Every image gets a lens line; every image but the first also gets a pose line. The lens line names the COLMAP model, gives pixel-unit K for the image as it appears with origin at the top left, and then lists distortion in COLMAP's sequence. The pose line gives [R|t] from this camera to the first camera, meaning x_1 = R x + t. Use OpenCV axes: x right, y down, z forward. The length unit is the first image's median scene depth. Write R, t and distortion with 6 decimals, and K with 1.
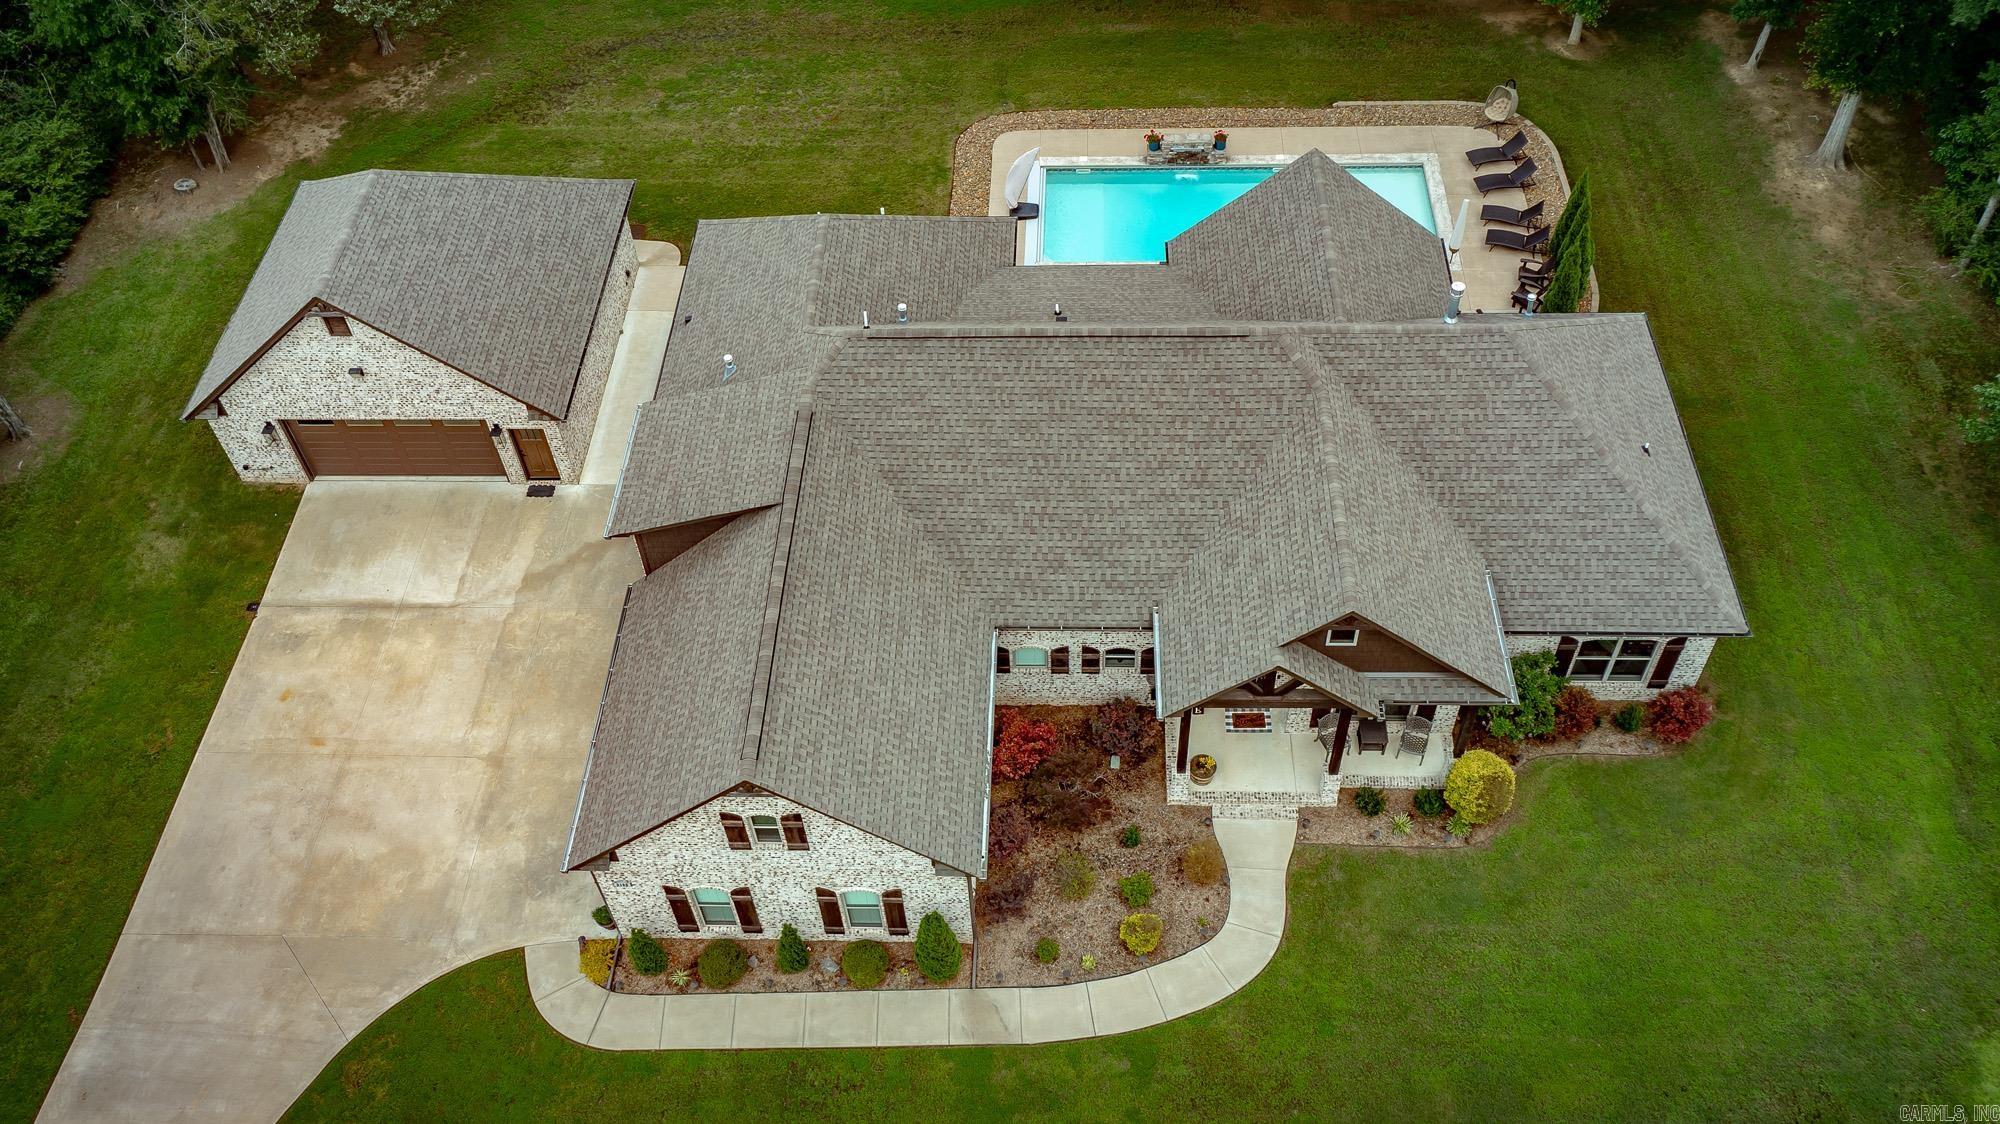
lens RADIAL K [[1643.2, 0, 993.8], [0, 1643.2, 561.8], [0, 0, 1]] dist [0.029741, -0.003810]
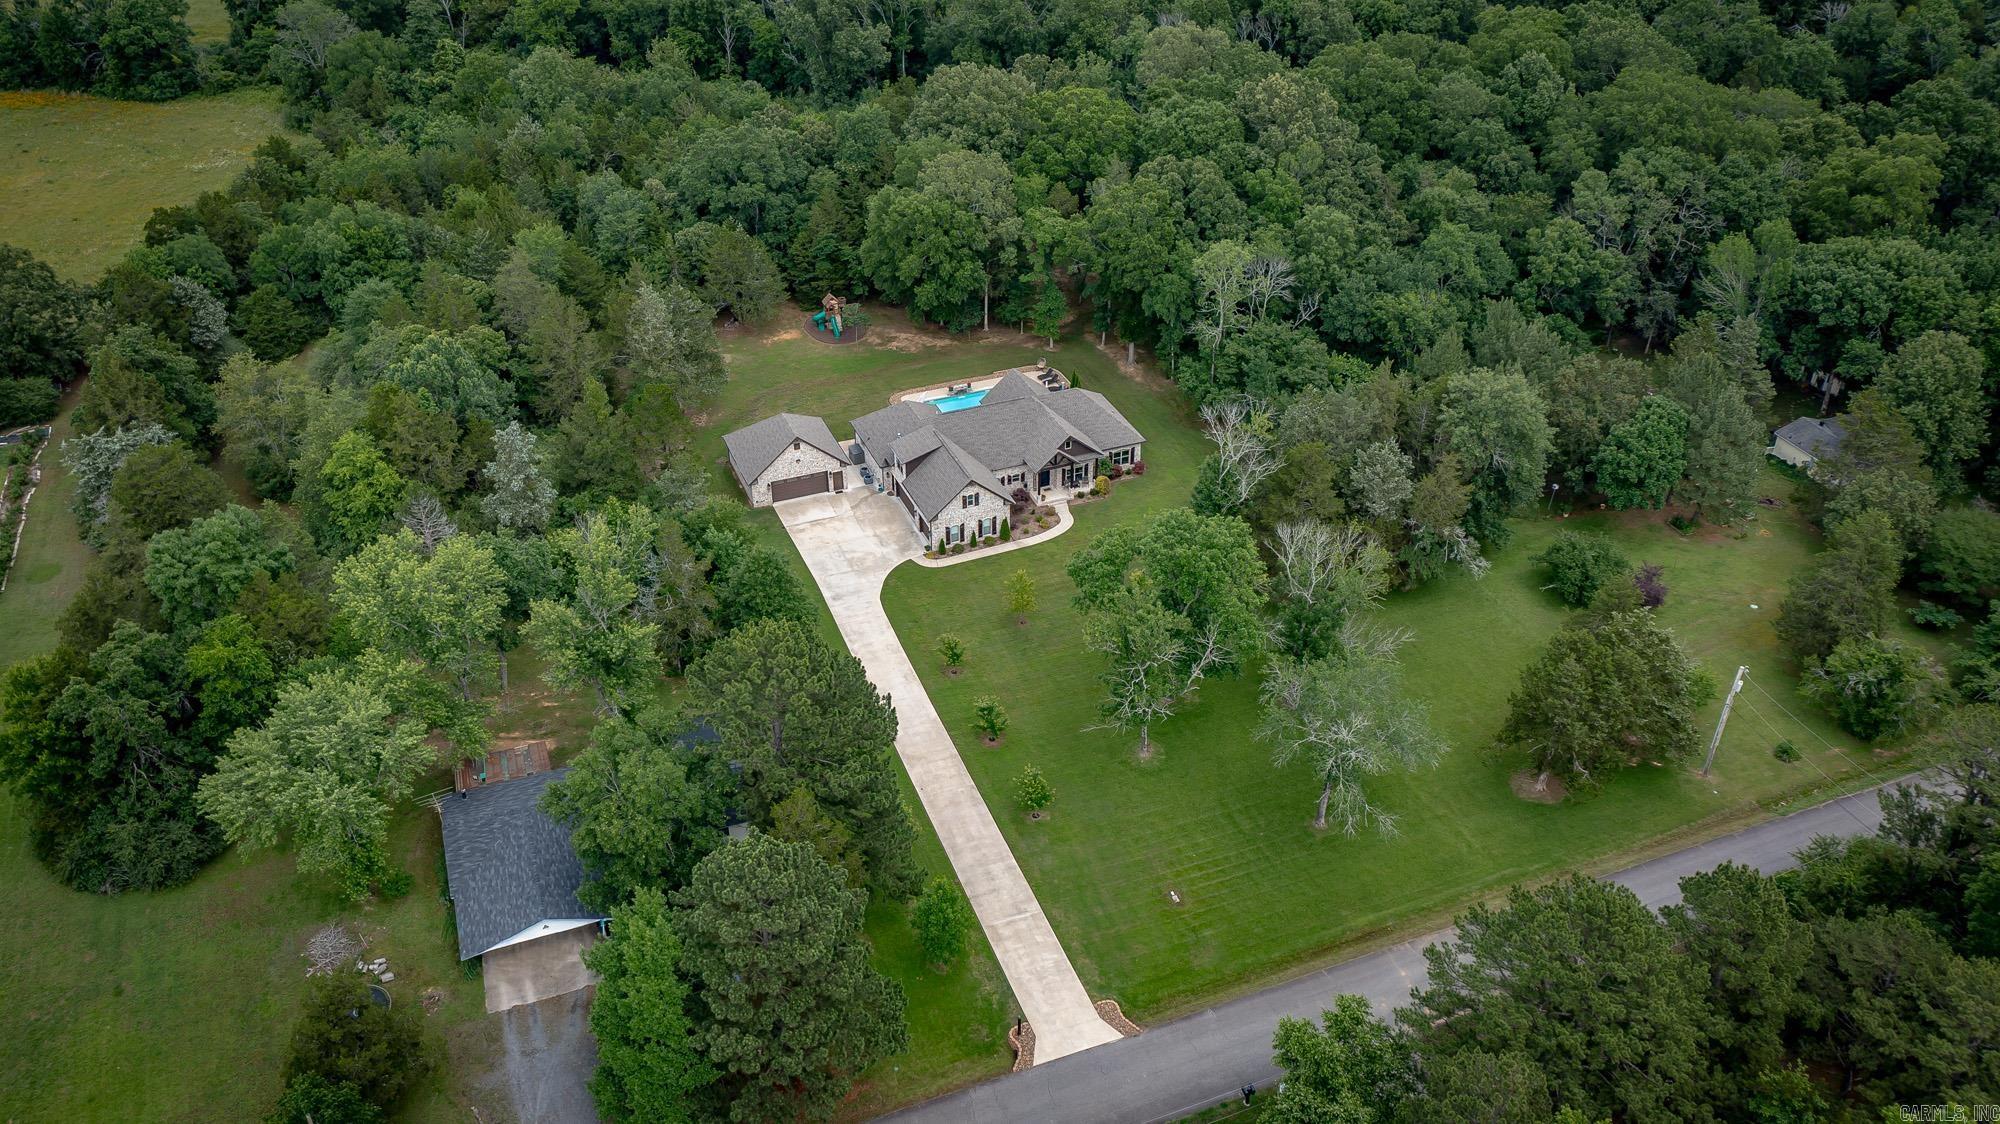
lens RADIAL K [[1643.2, 0, 1004.2], [0, 1643.2, 560.6], [0, 0, 1]] dist [0.029741, -0.003810]
pose [[0.913119, -0.198110, 0.356322, -1.465010], [0.290252, 0.929654, -0.226931, 1.181296], [-0.286299, 0.310638, 0.906387, -2.675290]]
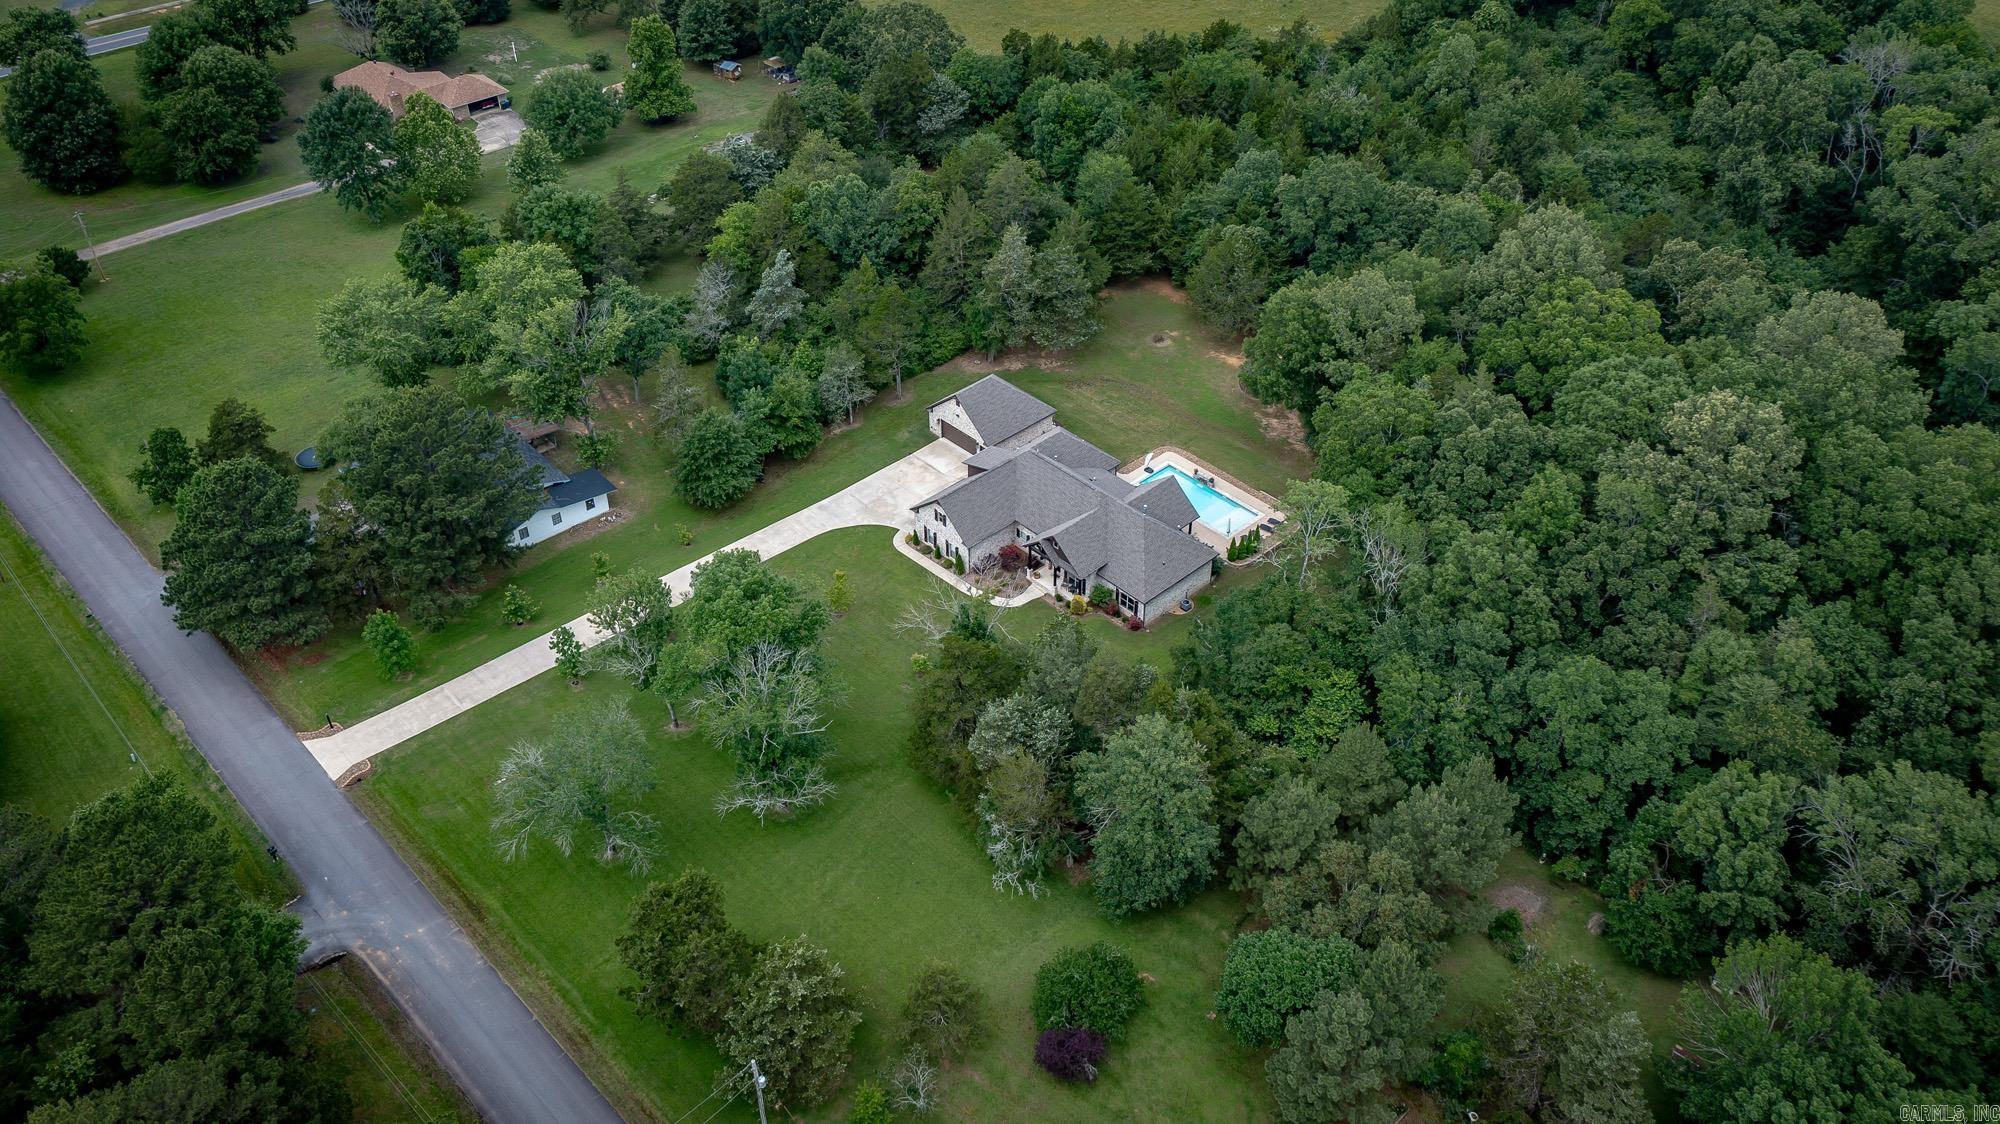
lens RADIAL K [[1643.2, 0, 998.7], [0, 1643.2, 561.7], [0, 0, 1]] dist [0.029741, -0.003810]
pose [[0.716340, 0.470121, -0.515600, 2.196193], [-0.549874, 0.835244, -0.002388, 0.159886], [0.429530, 0.285226, 0.856826, -2.640701]]
